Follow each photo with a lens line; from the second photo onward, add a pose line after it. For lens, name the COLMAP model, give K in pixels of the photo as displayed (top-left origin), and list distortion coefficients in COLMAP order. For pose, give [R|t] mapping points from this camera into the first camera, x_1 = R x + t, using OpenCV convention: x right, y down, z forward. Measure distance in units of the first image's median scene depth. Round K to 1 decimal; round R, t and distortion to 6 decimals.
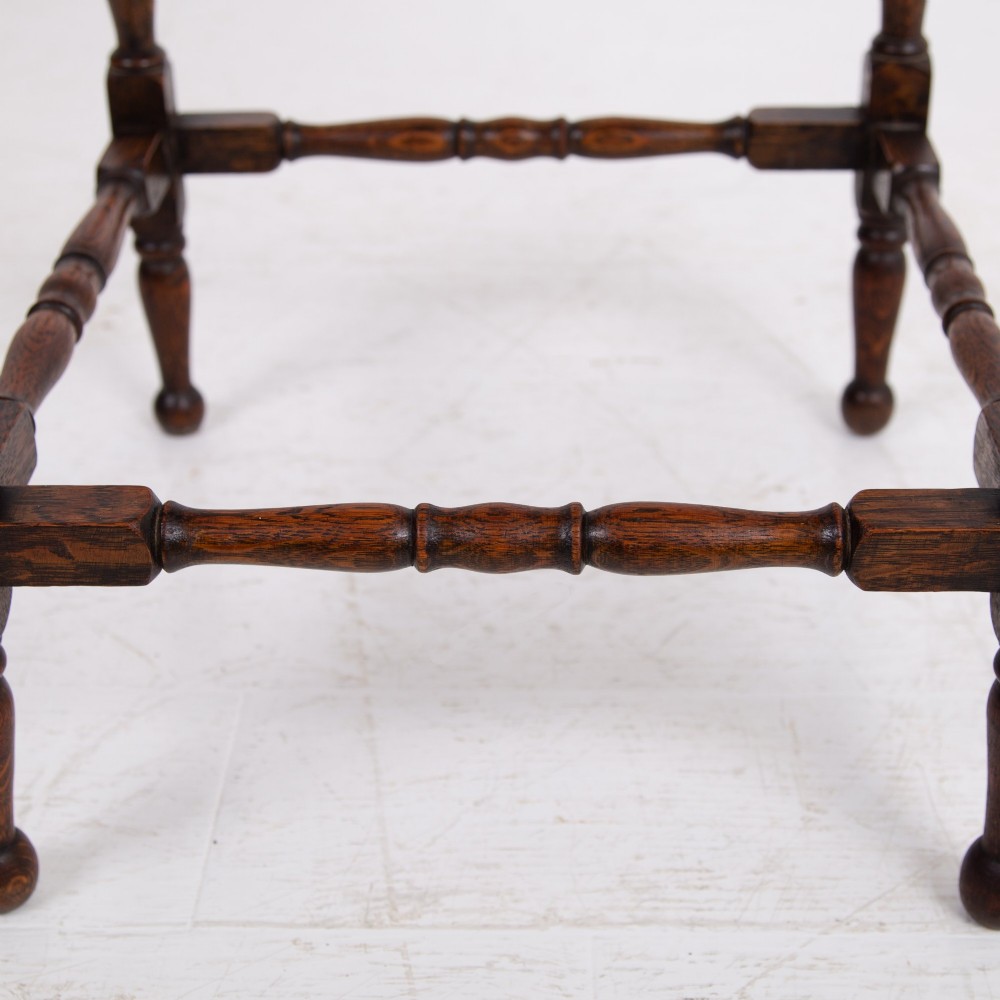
lens RADIAL K [[1782.0, 0, 500.8], [0, 1782.0, 419.8], [0, 0, 1]] dist [0.049431, -0.118230]
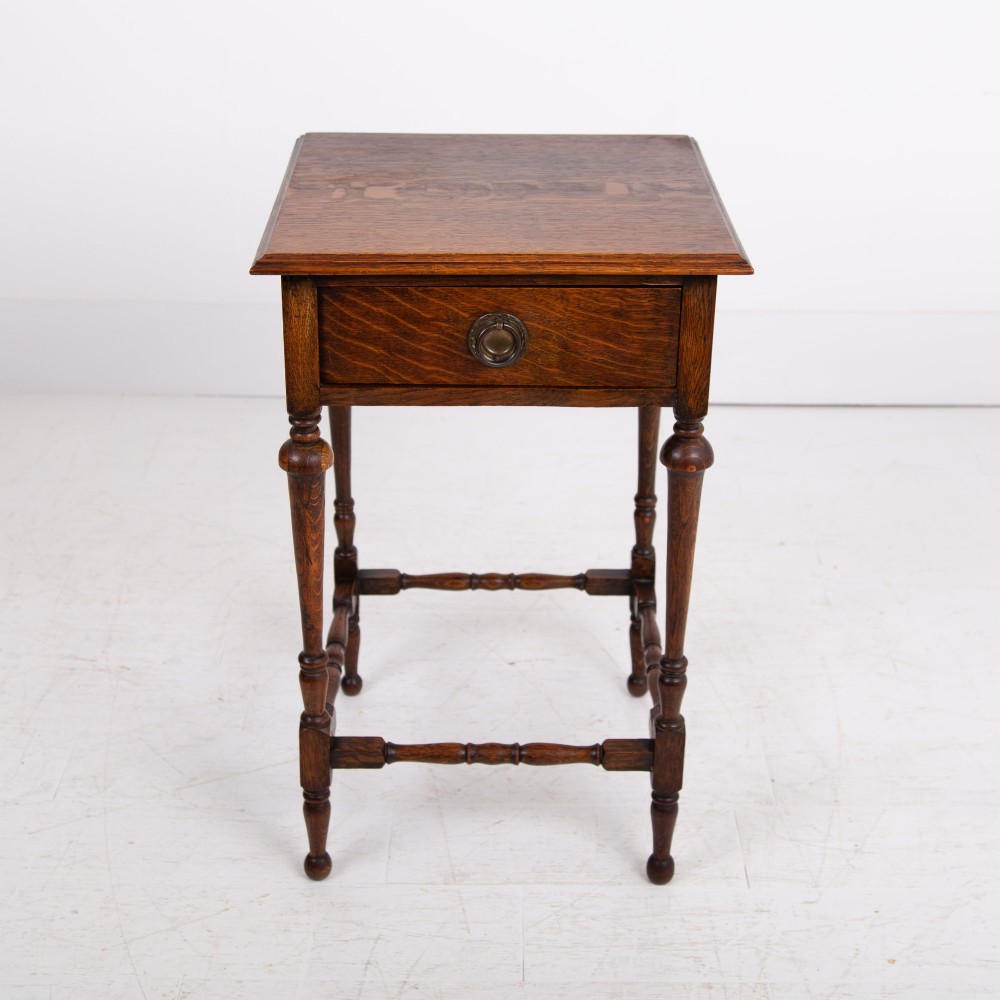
lens RADIAL K [[1782.0, 0, 500.8], [0, 1782.0, 419.8], [0, 0, 1]] dist [0.049431, -0.118230]
pose [[0.999488, 0.006922, 0.031237, -0.075982], [-0.004825, 0.997760, -0.066715, -0.264731], [-0.031628, 0.066530, 0.997283, -1.857365]]
